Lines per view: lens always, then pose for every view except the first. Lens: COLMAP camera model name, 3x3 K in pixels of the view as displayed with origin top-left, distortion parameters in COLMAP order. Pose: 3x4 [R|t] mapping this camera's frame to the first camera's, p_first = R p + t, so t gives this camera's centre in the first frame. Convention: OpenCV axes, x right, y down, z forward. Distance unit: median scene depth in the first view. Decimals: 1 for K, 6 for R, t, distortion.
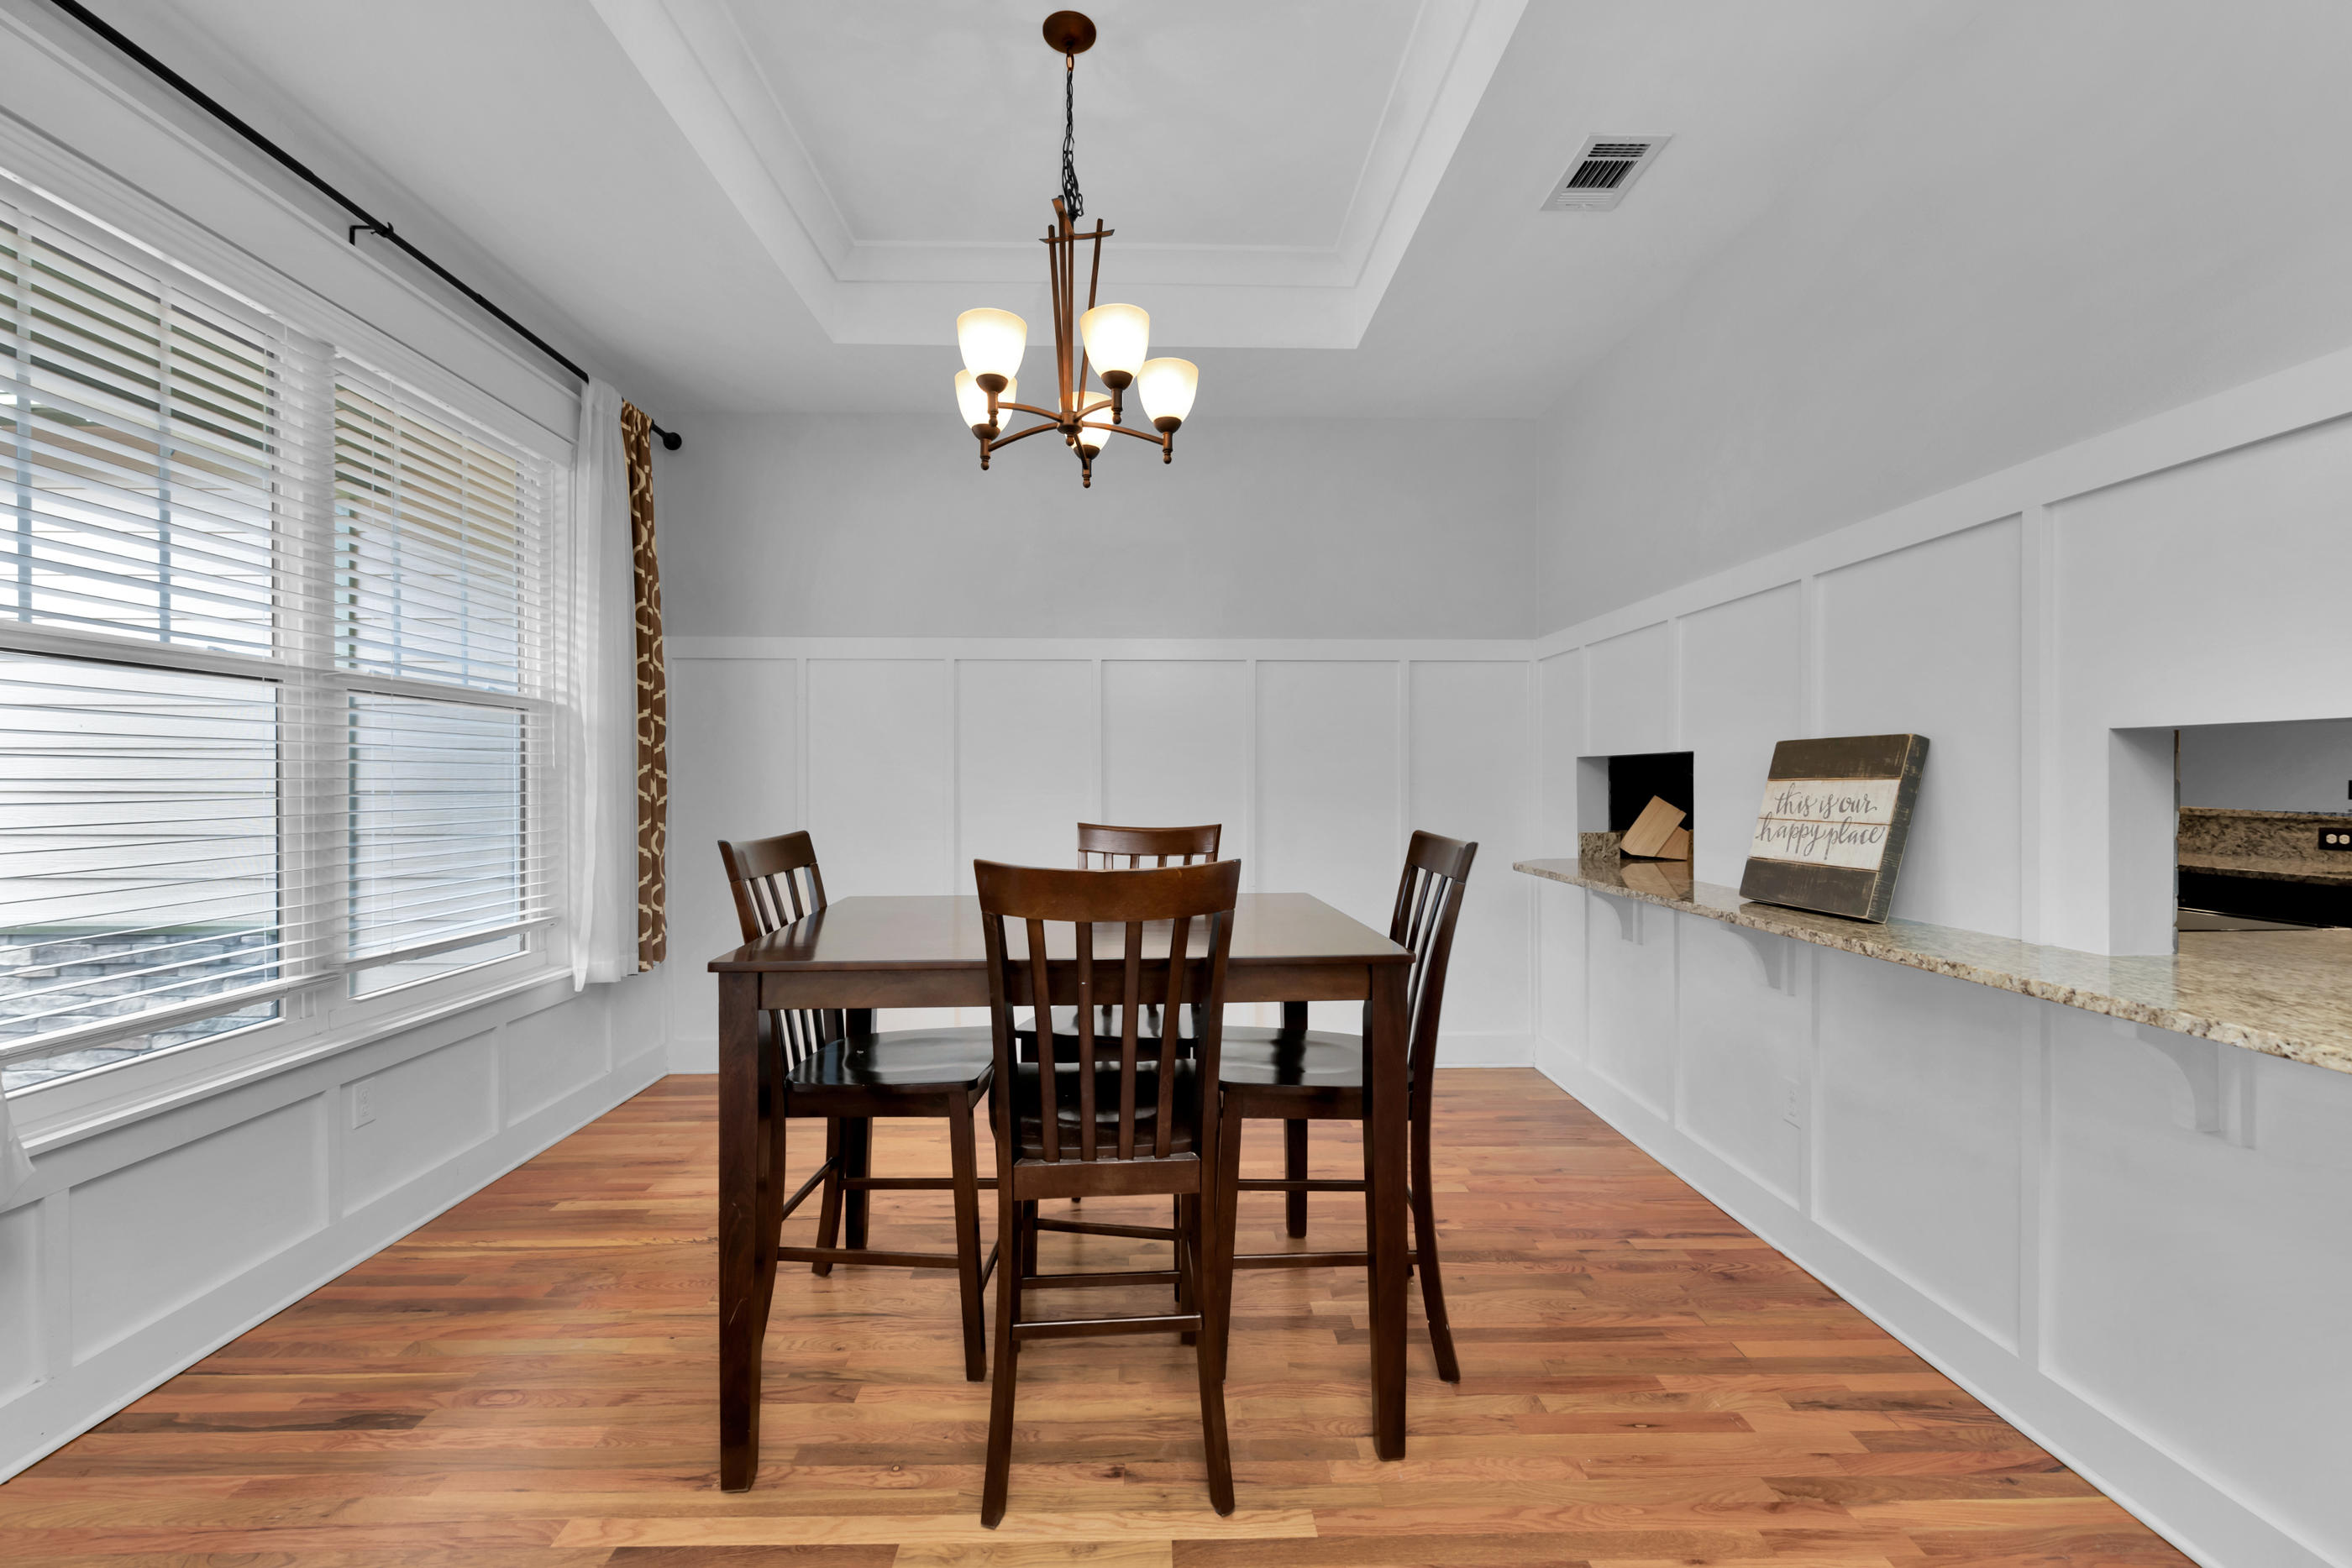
lens RADIAL K [[995.9, 0, 1151.1], [0, 995.9, 780.0], [0, 0, 1]] dist [0.002382, -0.003387]
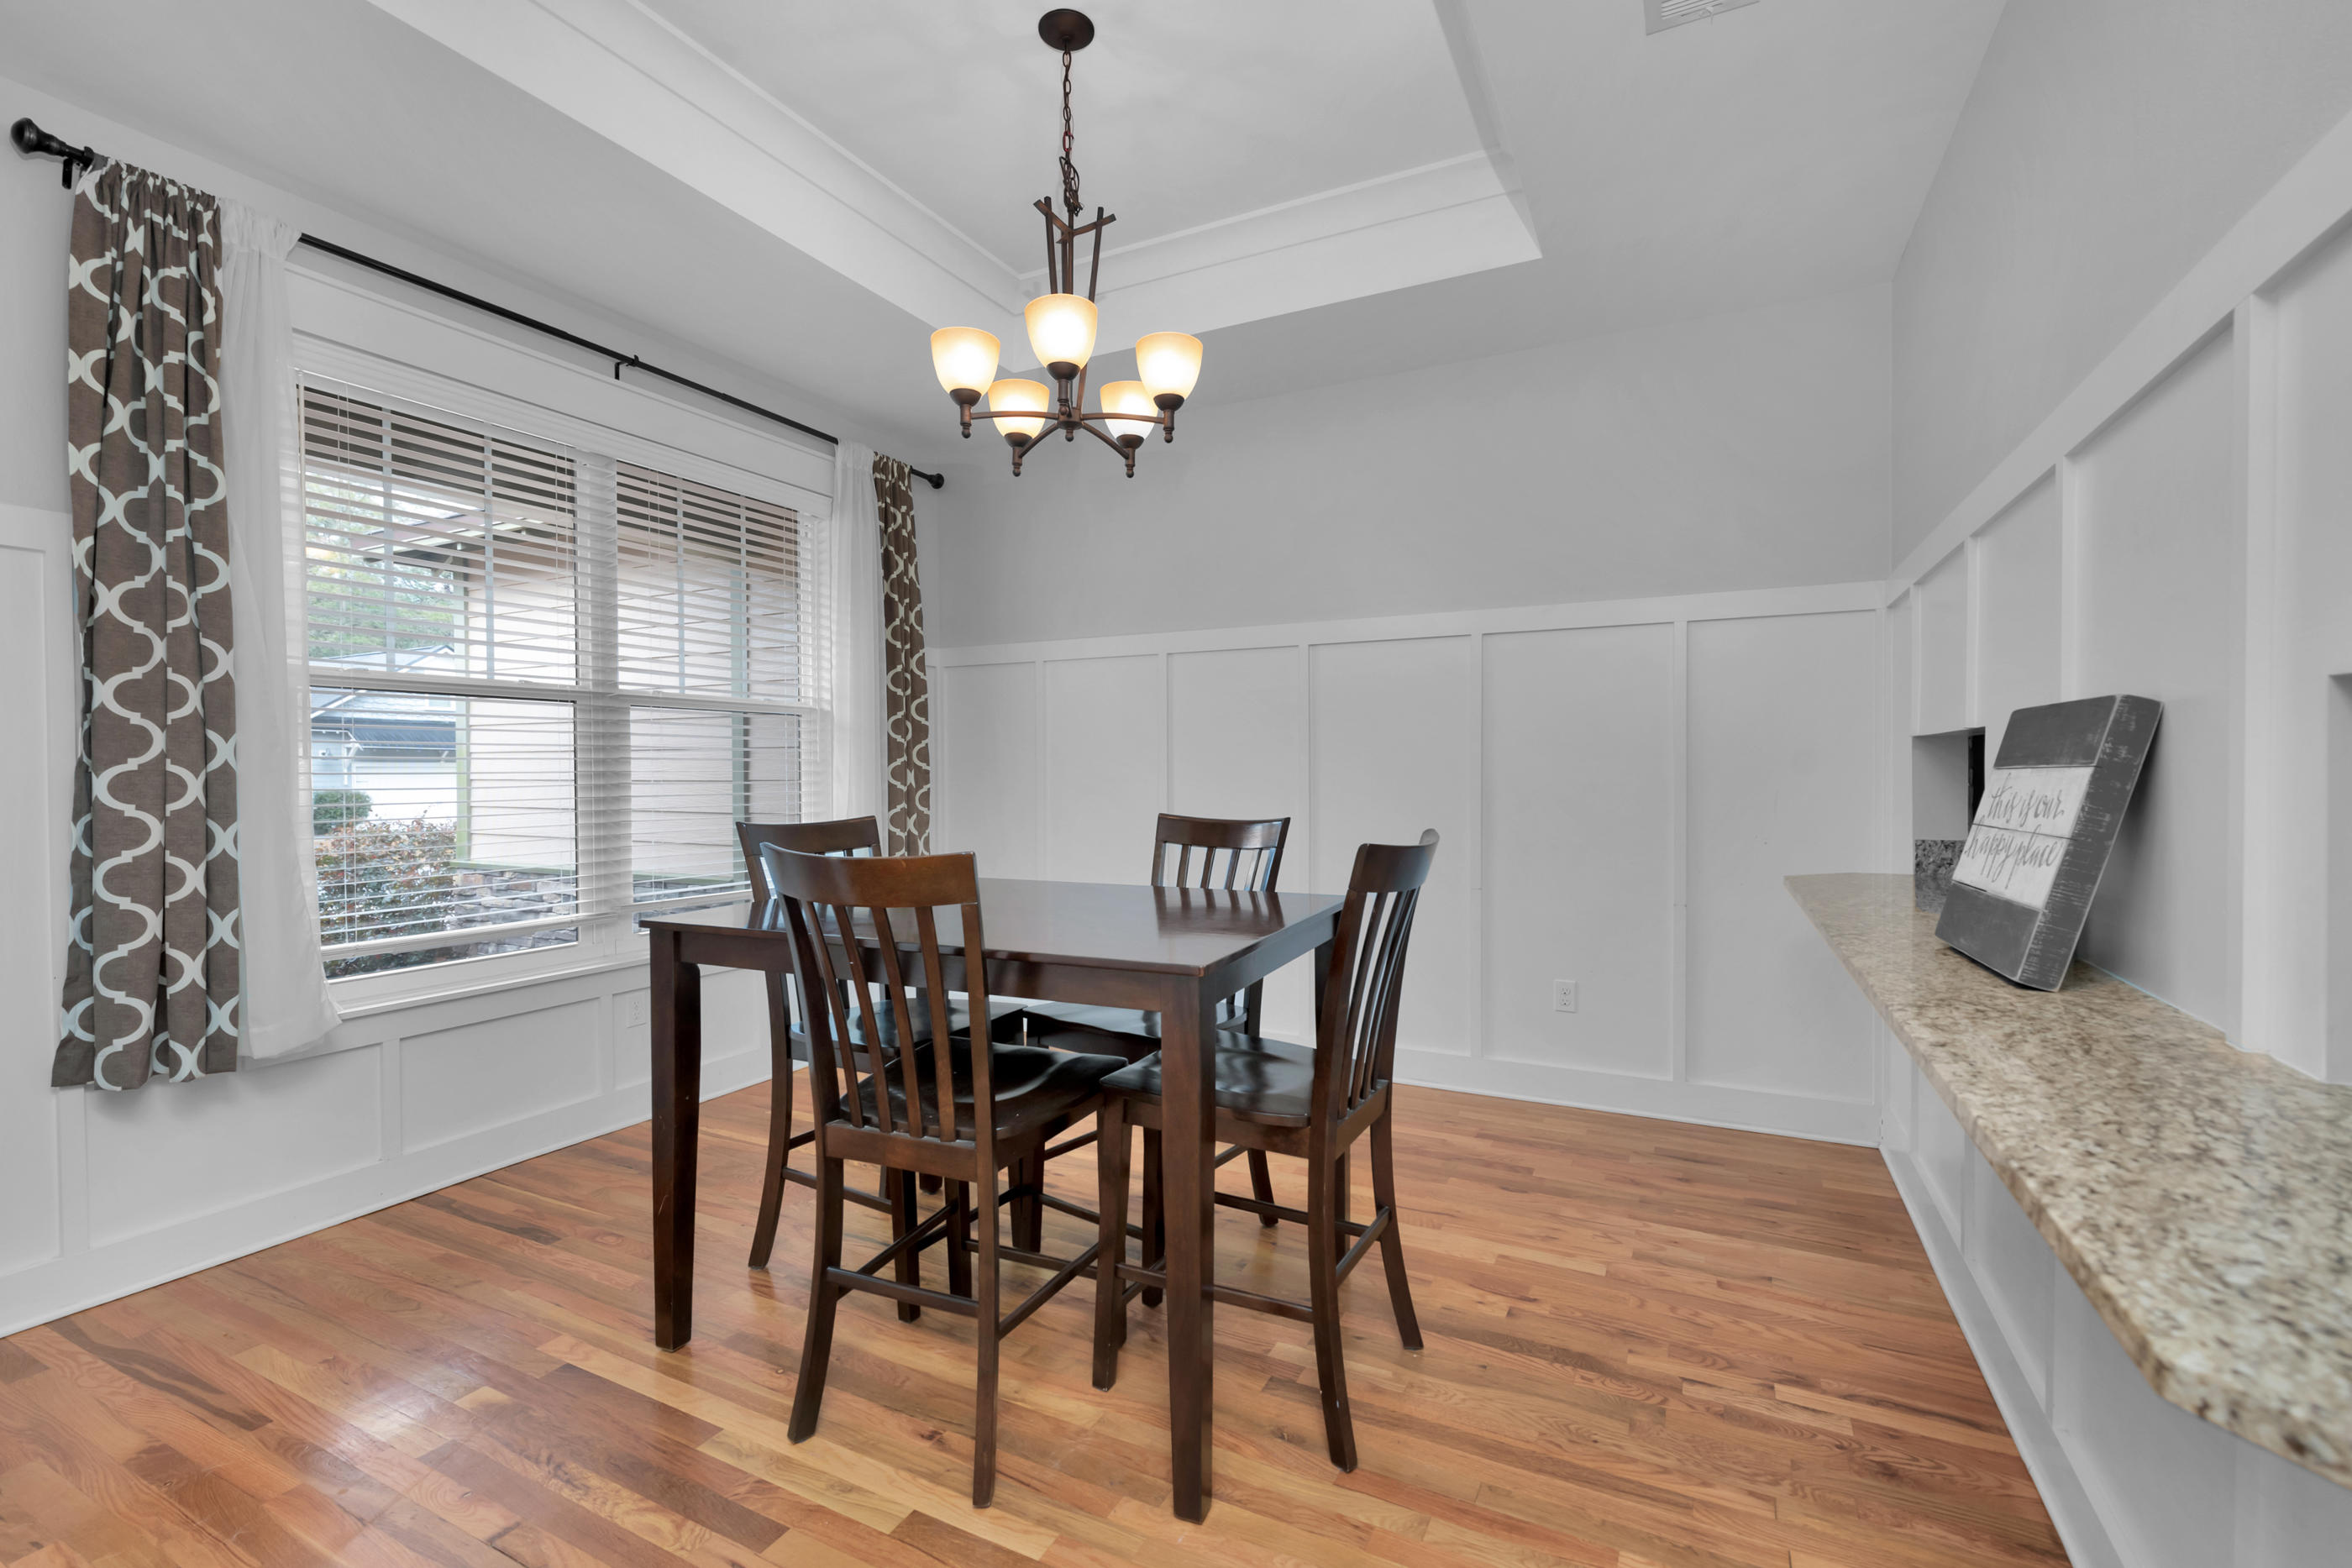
lens RADIAL K [[995.9, 0, 1157.1], [0, 995.9, 782.6], [0, 0, 1]] dist [0.002382, -0.003387]
pose [[0.879834, 0.002688, -0.475274, 0.485349], [0.003583, 0.999918, 0.012288, -0.000533], [0.475268, -0.012514, 0.879752, 0.147563]]
